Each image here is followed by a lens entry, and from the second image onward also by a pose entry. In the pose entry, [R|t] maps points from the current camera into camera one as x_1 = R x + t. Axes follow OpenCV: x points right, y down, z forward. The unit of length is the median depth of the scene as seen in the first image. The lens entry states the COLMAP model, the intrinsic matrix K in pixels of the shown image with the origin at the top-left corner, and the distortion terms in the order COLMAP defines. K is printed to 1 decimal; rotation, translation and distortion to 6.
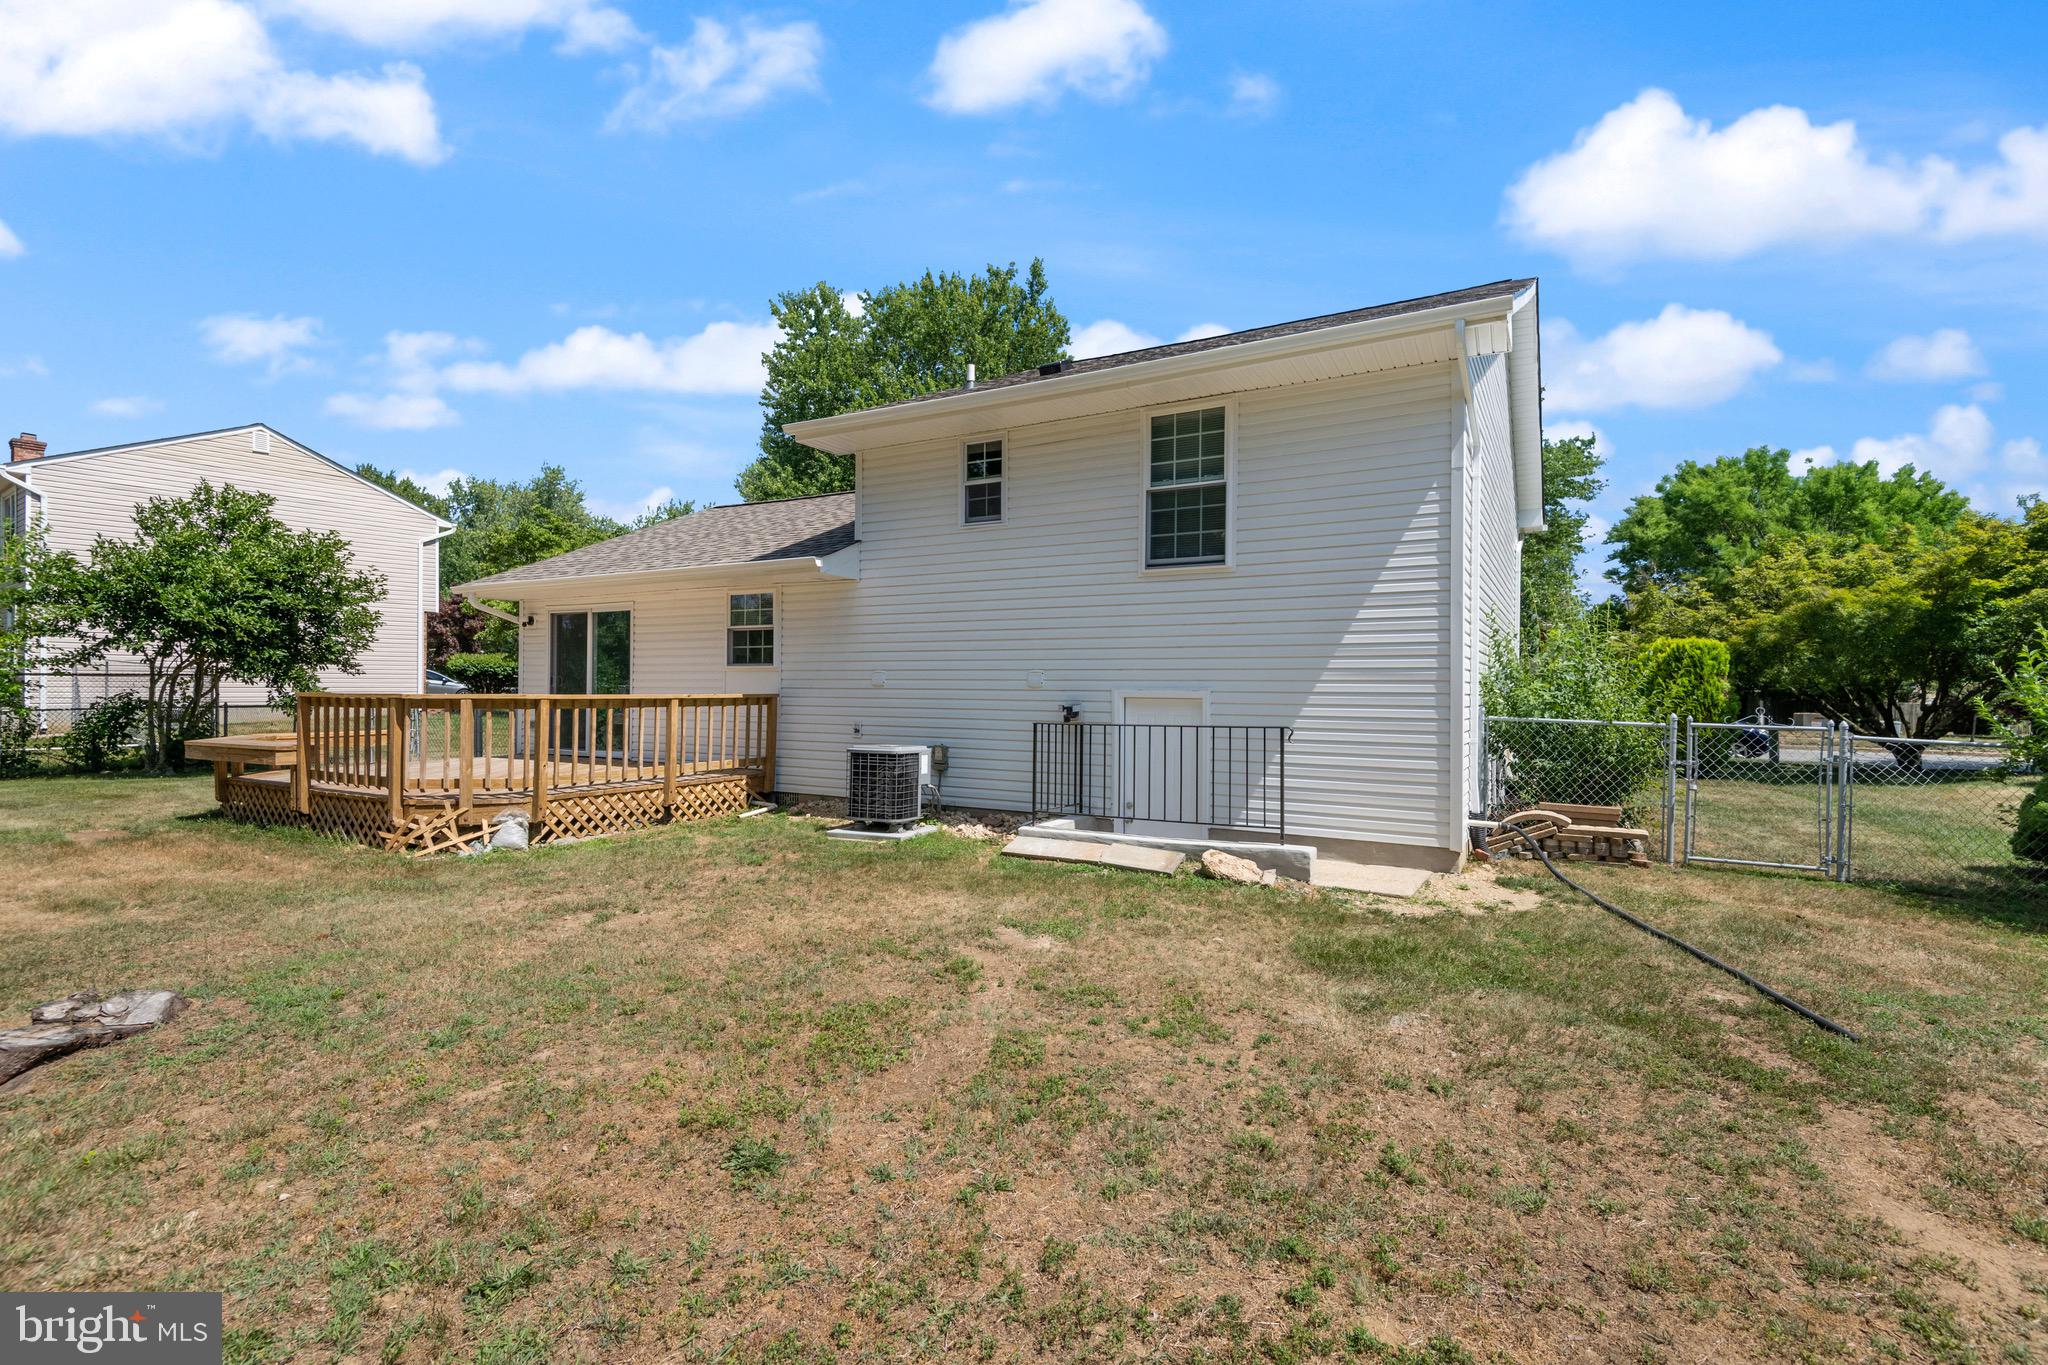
lens RADIAL K [[930.1, 0, 1038.0], [0, 930.1, 677.7], [0, 0, 1]] dist [-0.000431, -0.000468]
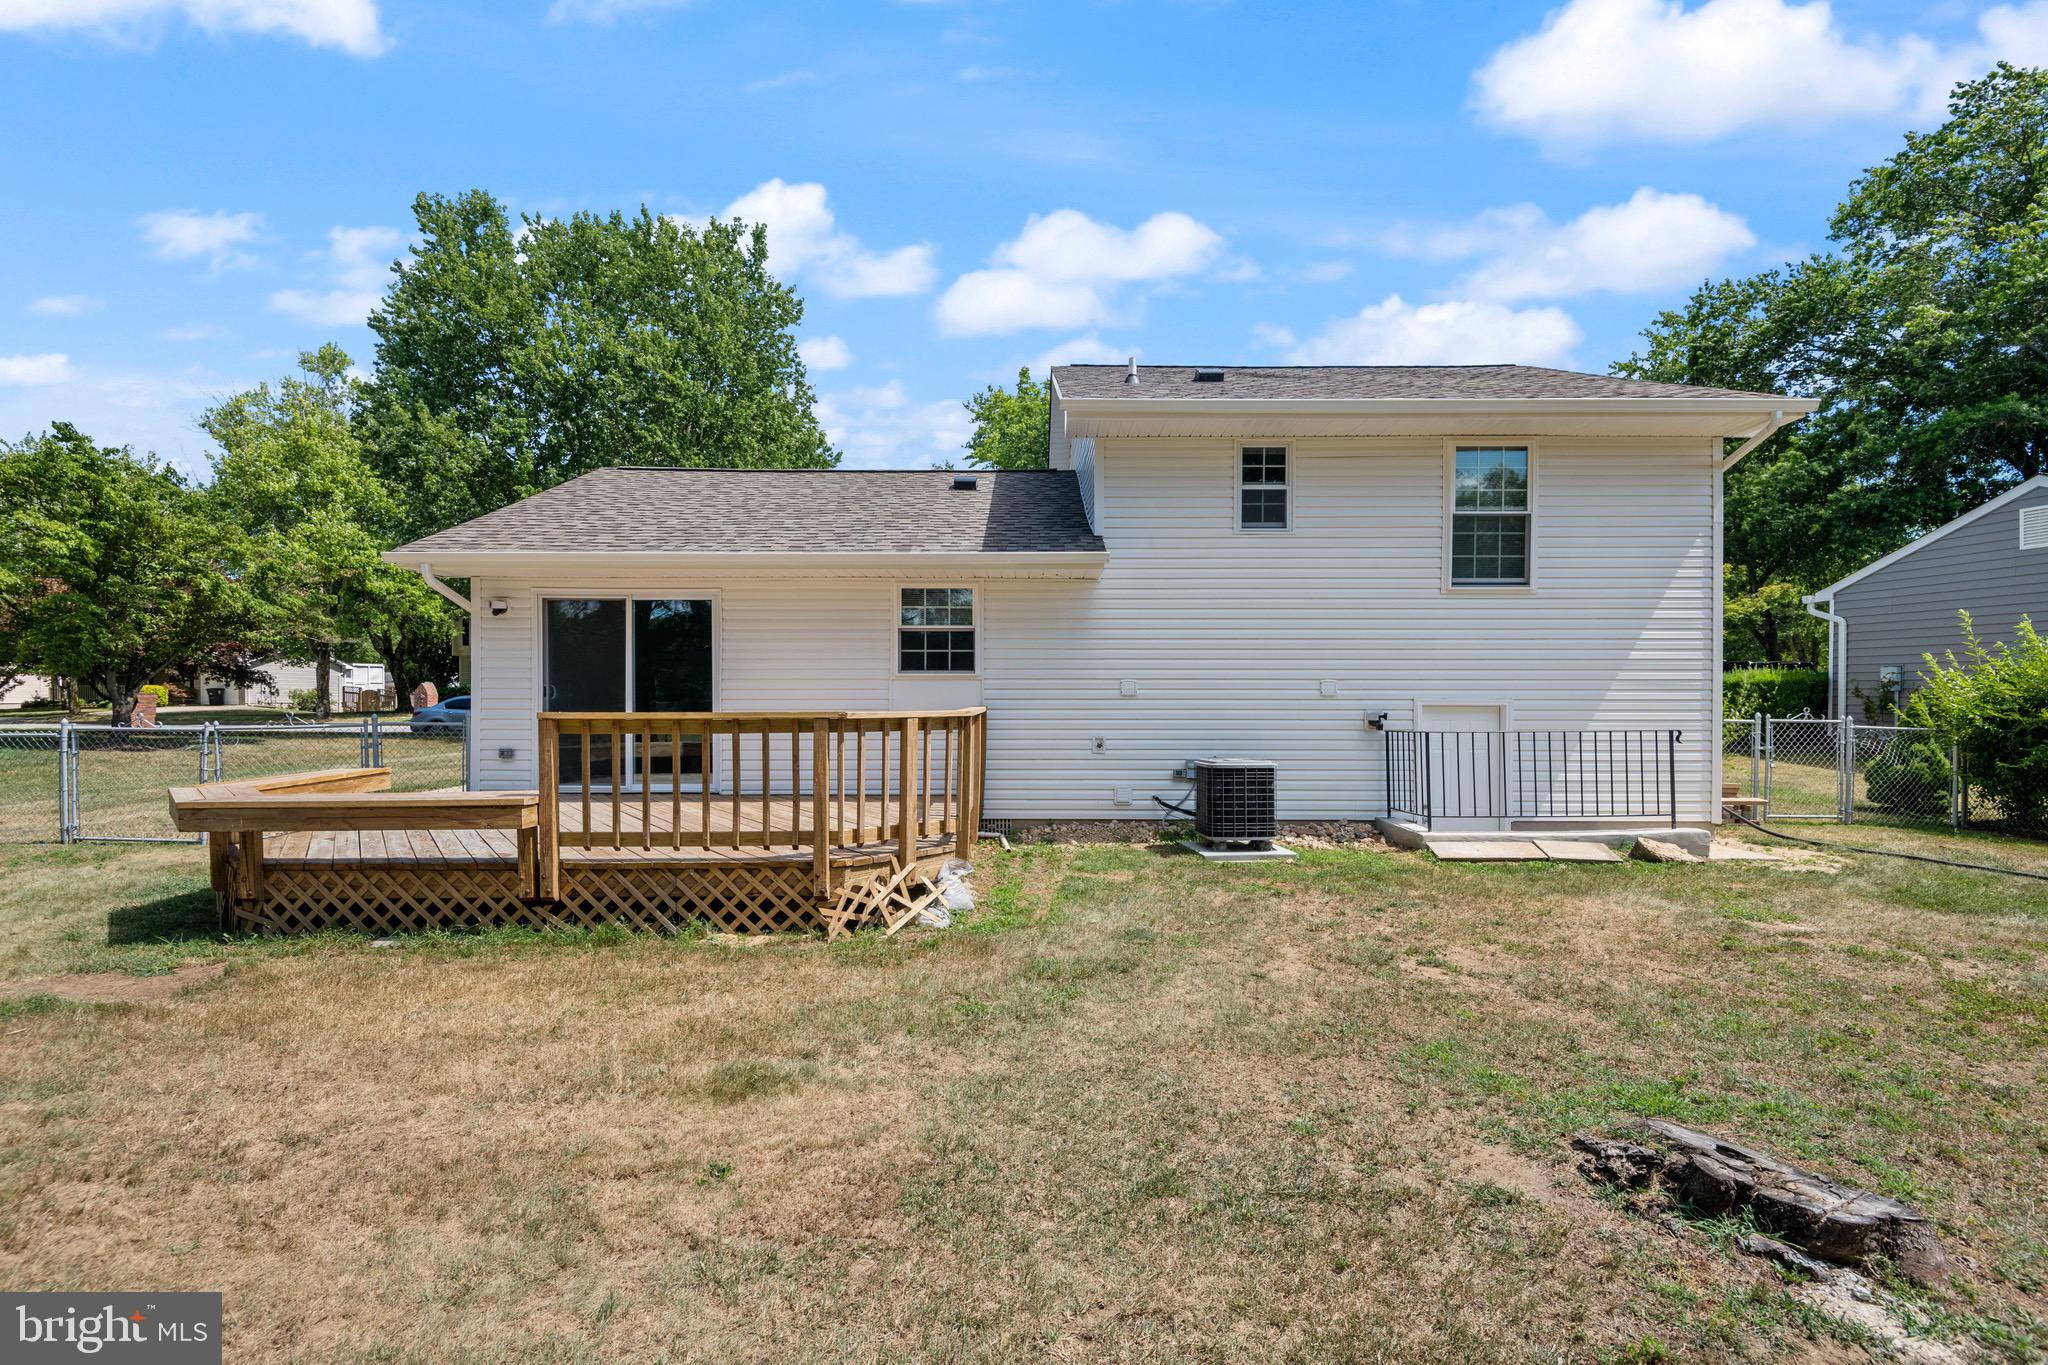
lens RADIAL K [[936.7, 0, 1024.0], [0, 936.7, 682.5], [0, 0, 1]] dist [-0.013990, -0.000878]
pose [[0.880646, -0.000367, 0.473775, -0.753326], [-0.000167, 0.999999, 0.001086, -0.005541], [-0.473775, -0.001035, 0.880645, 0.252388]]
